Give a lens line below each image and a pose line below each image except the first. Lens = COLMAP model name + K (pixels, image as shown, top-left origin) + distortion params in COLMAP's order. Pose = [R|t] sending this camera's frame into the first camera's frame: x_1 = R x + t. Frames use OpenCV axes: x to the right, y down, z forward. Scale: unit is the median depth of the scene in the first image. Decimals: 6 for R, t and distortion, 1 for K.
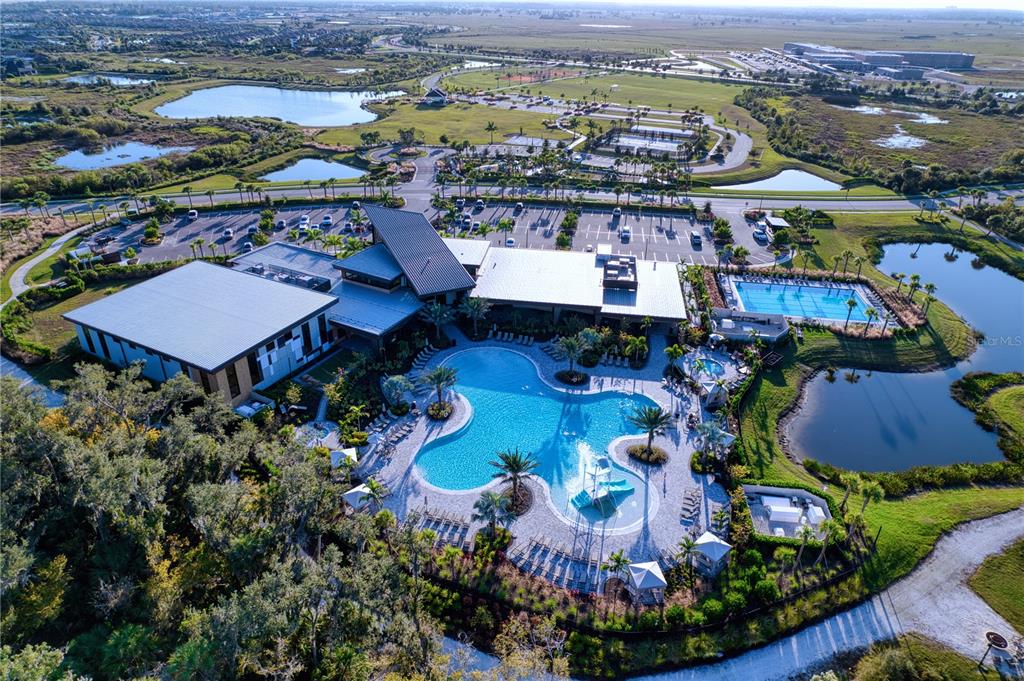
lens RADIAL K [[661.0, 0, 512.0], [0, 661.0, 340.5], [0, 0, 1]] dist [-0.081253, 0.079330]
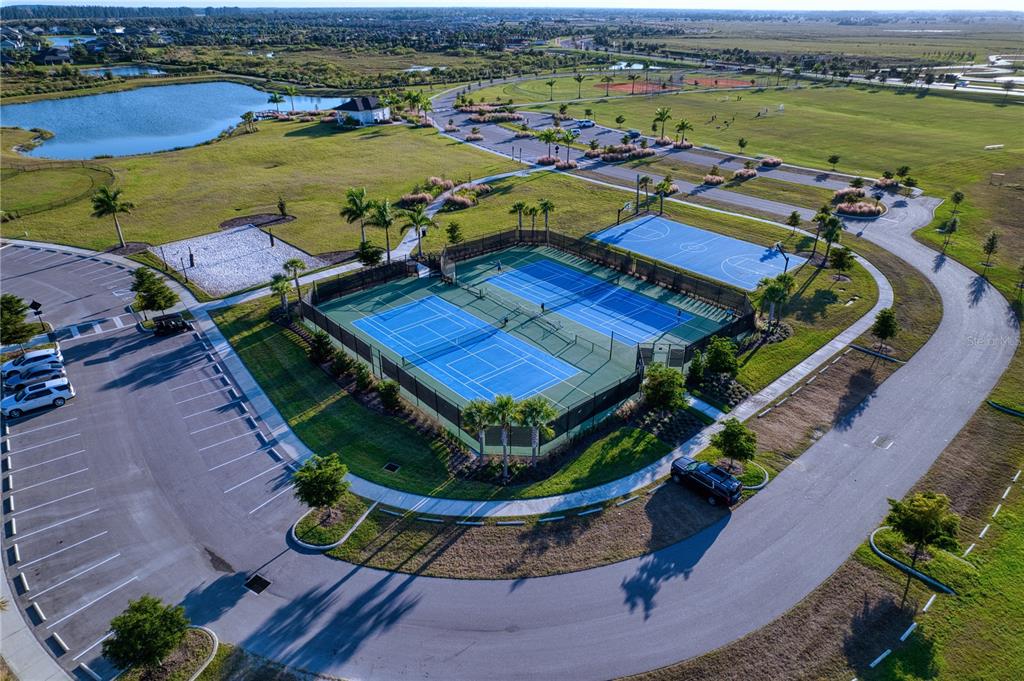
lens RADIAL K [[661.0, 0, 512.0], [0, 661.0, 340.5], [0, 0, 1]] dist [-0.081253, 0.079330]
pose [[0.907812, 0.178208, -0.379629, 0.780904], [-0.185109, 0.982542, 0.018578, -0.748870], [0.376313, 0.053408, 0.924952, 1.907012]]
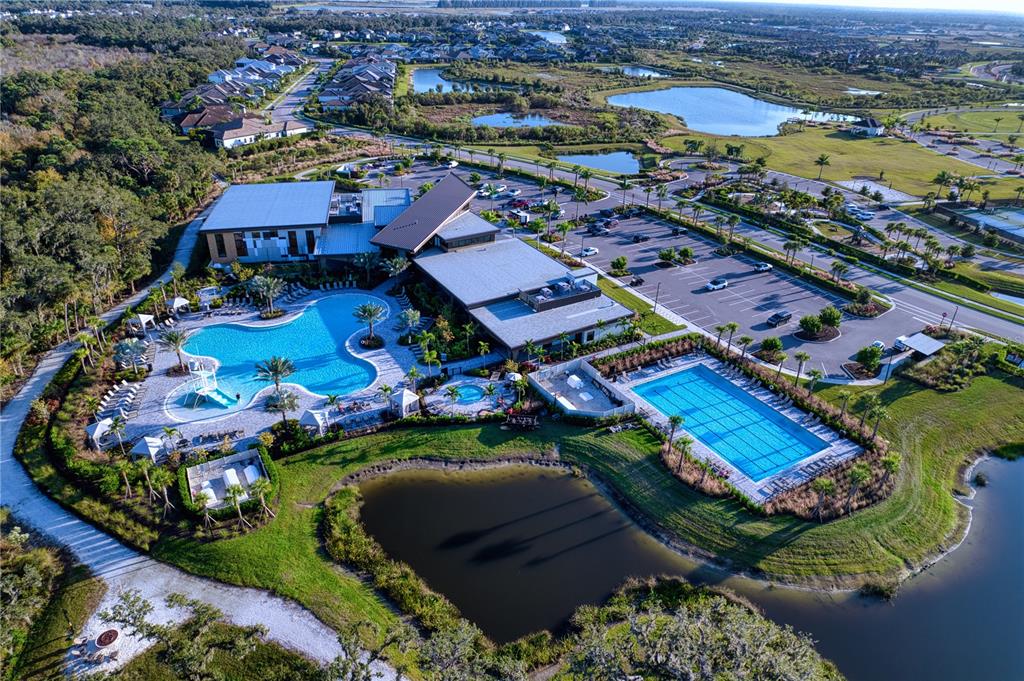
lens RADIAL K [[661.0, 0, 512.0], [0, 661.0, 340.5], [0, 0, 1]] dist [-0.081253, 0.079330]
pose [[0.621802, 0.374641, -0.687754, 0.978119], [-0.386894, 0.910466, 0.146165, -0.193113], [0.680936, 0.175203, 0.711076, 0.389088]]
